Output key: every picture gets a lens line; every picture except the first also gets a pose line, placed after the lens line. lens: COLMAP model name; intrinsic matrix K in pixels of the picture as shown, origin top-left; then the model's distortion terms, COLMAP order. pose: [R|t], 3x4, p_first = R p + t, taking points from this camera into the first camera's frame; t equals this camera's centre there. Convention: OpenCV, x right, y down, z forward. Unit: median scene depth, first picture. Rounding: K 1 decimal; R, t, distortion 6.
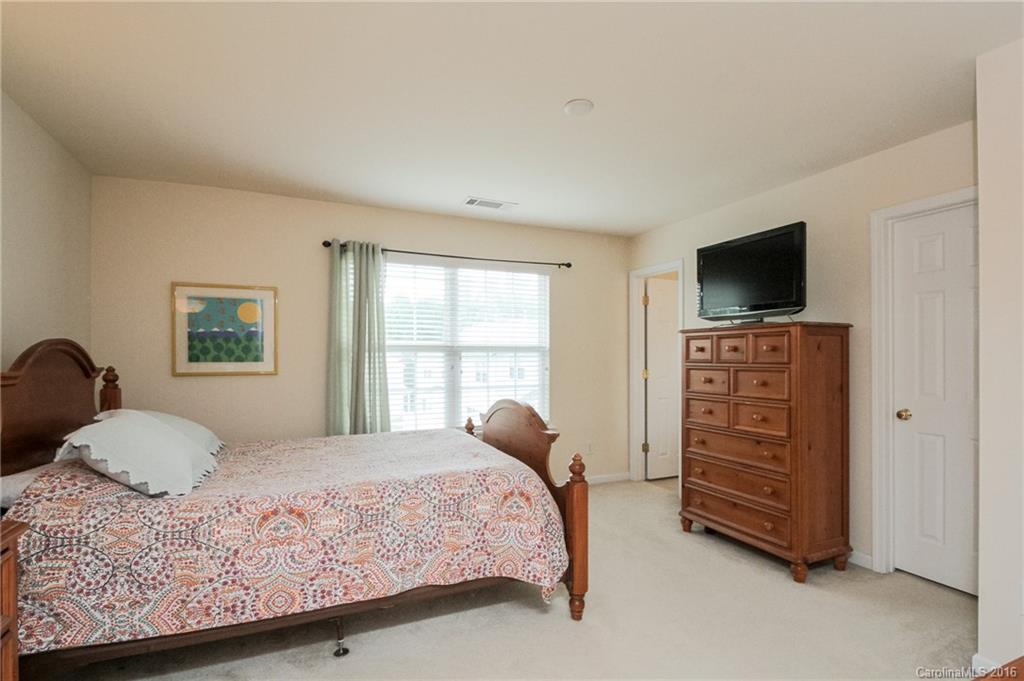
lens RADIAL K [[492.5, 0, 511.5], [0, 492.5, 349.3], [0, 0, 1]] dist [-0.022034, -0.003641]
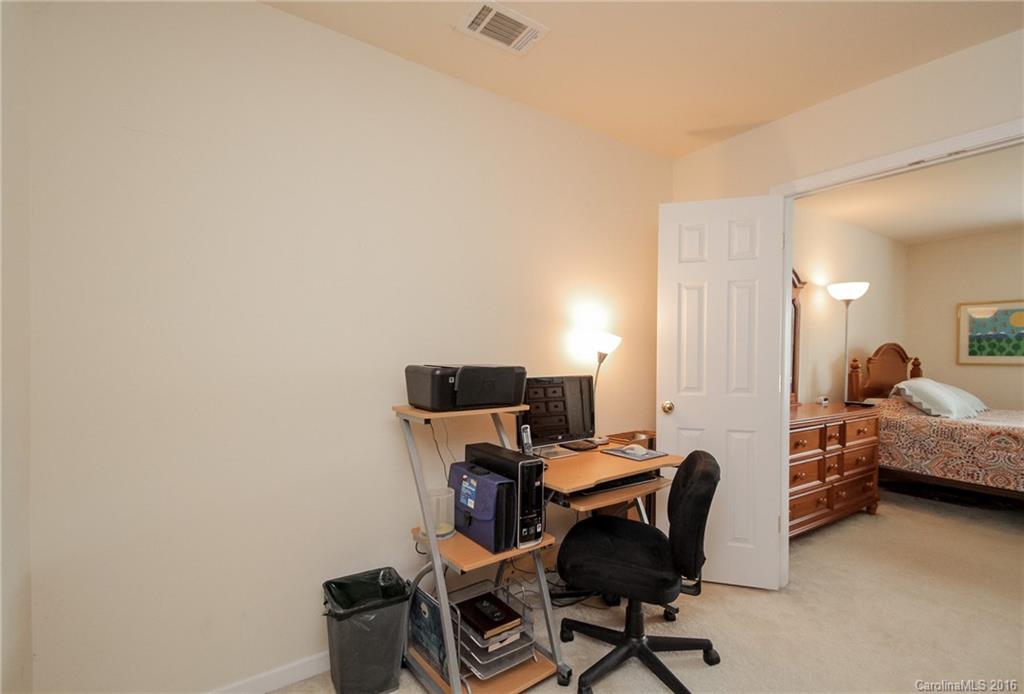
lens RADIAL K [[492.5, 0, 507.0], [0, 492.5, 353.0], [0, 0, 1]] dist [-0.022034, -0.003641]
pose [[0.163118, 0.000458, -0.986606, 0.912963], [0.007327, 0.999972, 0.001676, 0.008020], [0.986579, -0.007502, 0.163110, -1.038752]]
